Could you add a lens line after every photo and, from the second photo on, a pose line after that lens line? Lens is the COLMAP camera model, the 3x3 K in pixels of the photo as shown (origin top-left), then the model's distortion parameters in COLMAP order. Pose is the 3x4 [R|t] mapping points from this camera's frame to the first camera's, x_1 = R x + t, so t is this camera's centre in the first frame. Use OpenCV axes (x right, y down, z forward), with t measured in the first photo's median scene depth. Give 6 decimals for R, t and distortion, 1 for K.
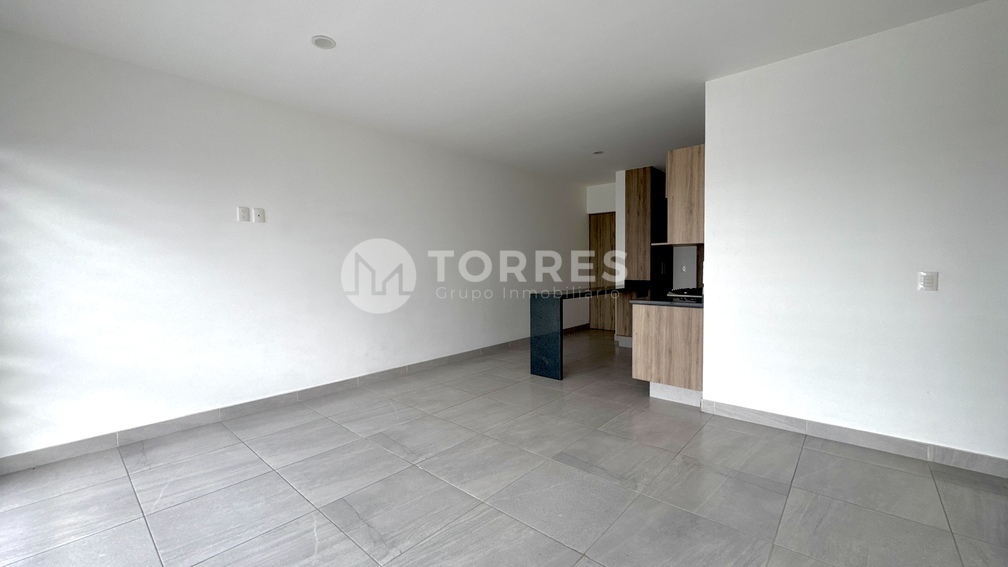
lens RADIAL K [[402.7, 0, 503.5], [0, 402.7, 280.9], [0, 0, 1]] dist [-0.003133, -0.000147]
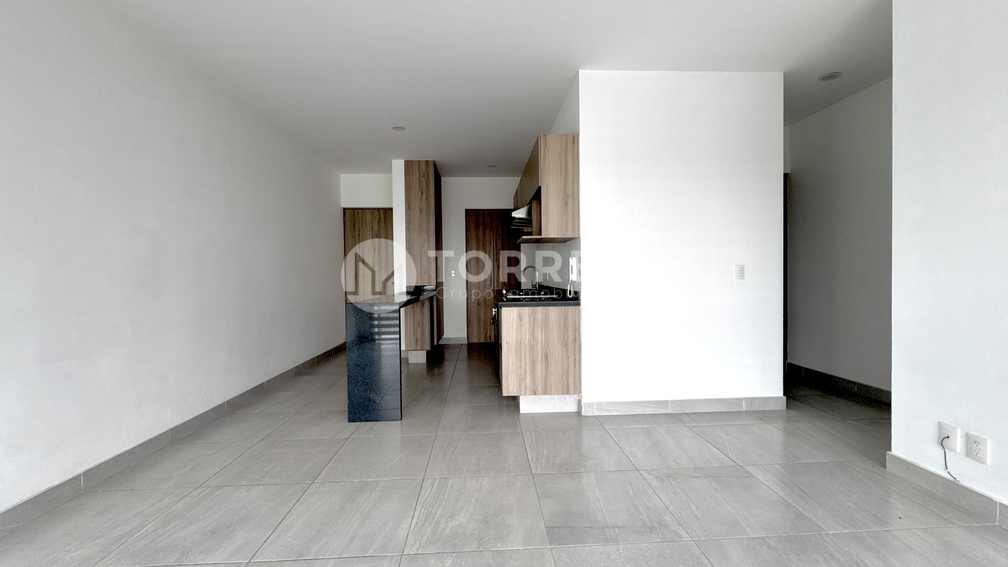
lens RADIAL K [[402.7, 0, 503.5], [0, 402.7, 280.9], [0, 0, 1]] dist [-0.003133, -0.000147]
pose [[0.713696, -0.011115, 0.700367, -0.284371], [0.034447, 0.999221, -0.019245, 0.020164], [-0.699608, 0.037861, 0.713523, 0.426474]]
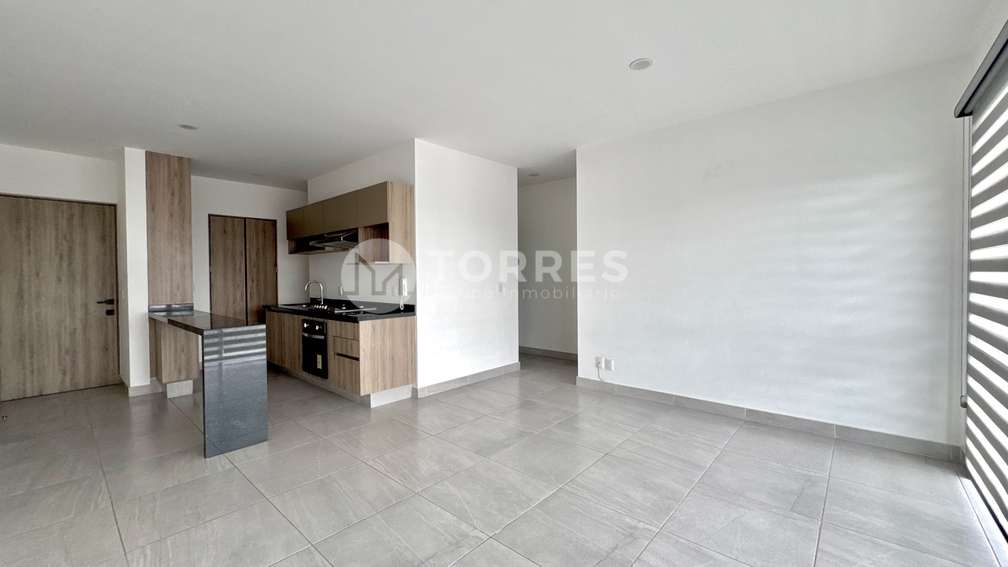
lens RADIAL K [[402.7, 0, 503.5], [0, 402.7, 280.9], [0, 0, 1]] dist [-0.003133, -0.000147]
pose [[0.004454, -0.004540, 0.999980, -0.723595], [0.051063, 0.998686, 0.004307, -0.030258], [-0.998685, 0.051043, 0.004680, 0.683573]]
